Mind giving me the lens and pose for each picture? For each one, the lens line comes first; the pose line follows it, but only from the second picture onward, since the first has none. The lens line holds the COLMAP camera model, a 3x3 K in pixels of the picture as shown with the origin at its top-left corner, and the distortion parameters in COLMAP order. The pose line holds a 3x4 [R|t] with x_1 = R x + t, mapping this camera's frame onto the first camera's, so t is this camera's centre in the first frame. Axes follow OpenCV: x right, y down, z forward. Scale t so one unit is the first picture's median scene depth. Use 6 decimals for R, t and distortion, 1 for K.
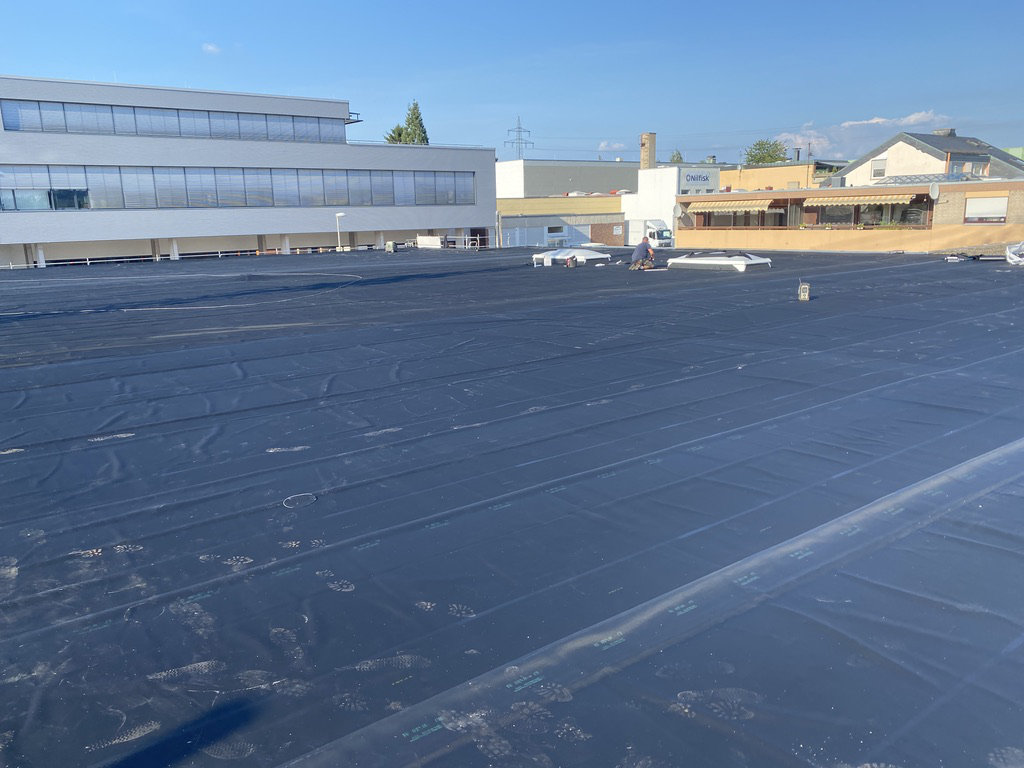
lens RADIAL K [[806.5, 0, 512.0], [0, 806.5, 384.0], [0, 0, 1]] dist [0.088736, -0.137258]
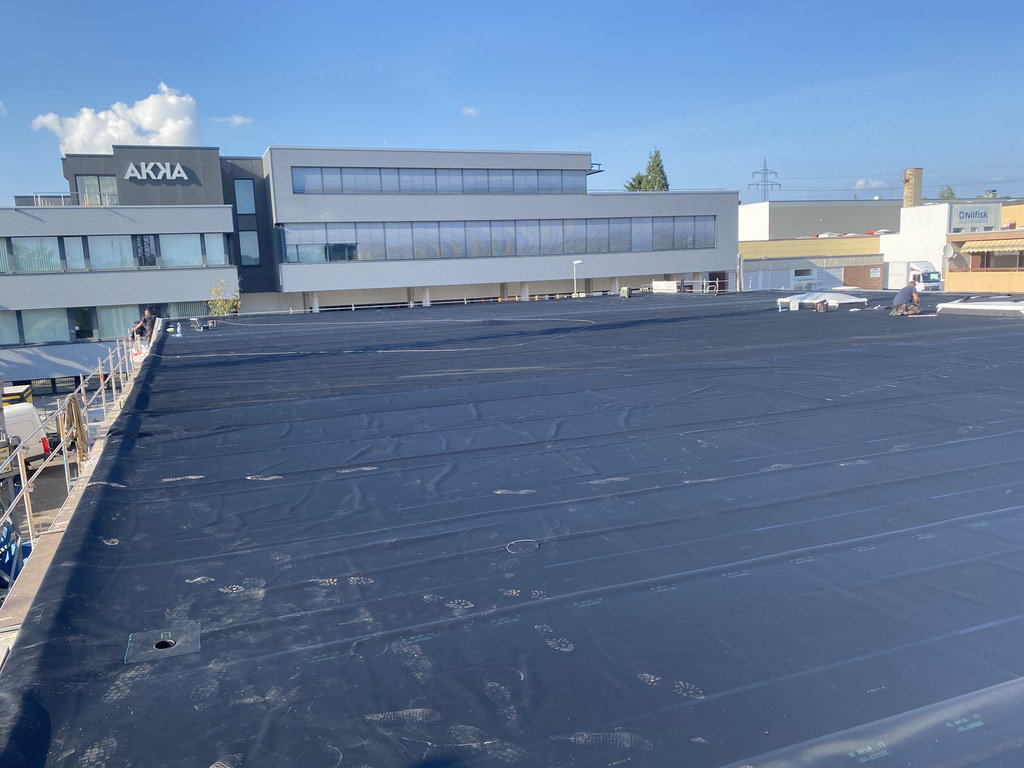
lens RADIAL K [[806.5, 0, 512.0], [0, 806.5, 384.0], [0, 0, 1]] dist [0.088736, -0.137258]
pose [[0.959428, 0.027725, -0.280588, -0.002930], [-0.043508, 0.997792, -0.050176, -0.001706], [0.278578, 0.060348, 0.958516, 0.030101]]
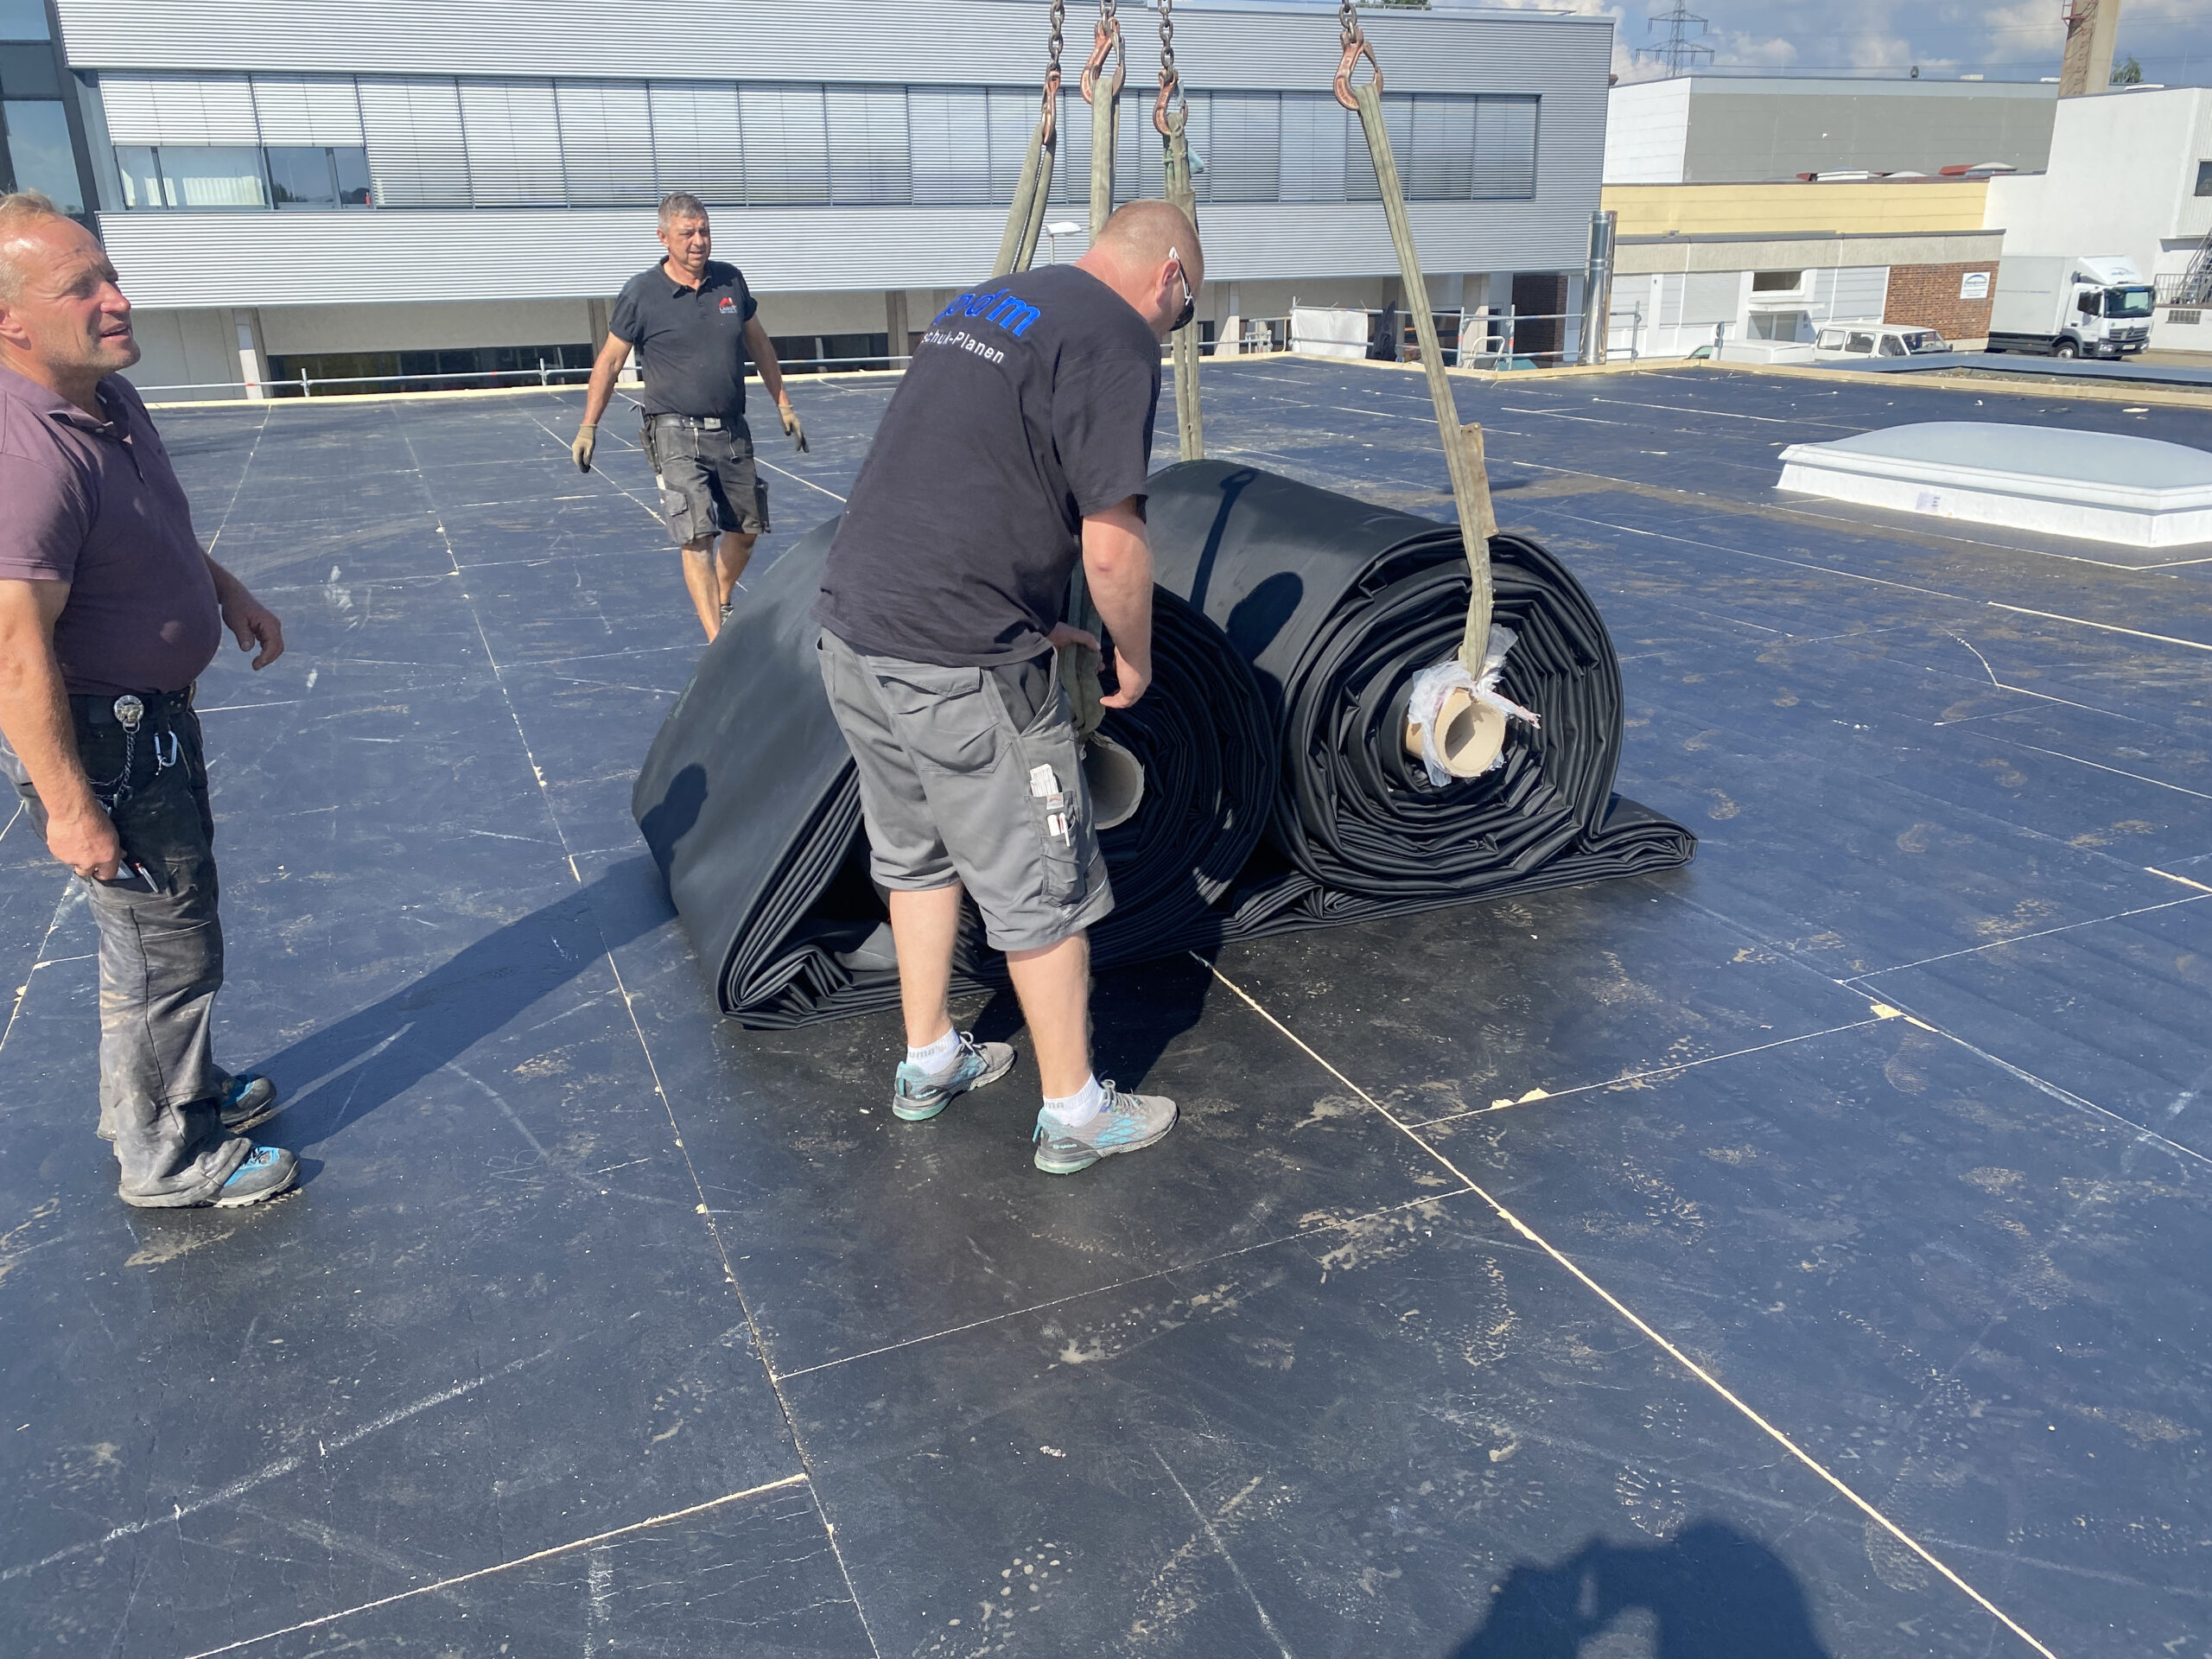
lens RADIAL K [[1752.3, 0, 1208.4], [0, 1752.3, 831.7], [0, 0, 1]] dist [0.010430, 0.004059]
pose [[0.973954, 0.080355, -0.212031, -0.009487], [-0.054007, 0.990398, 0.127260, -0.170991], [0.220221, -0.112494, 0.968942, 0.827055]]
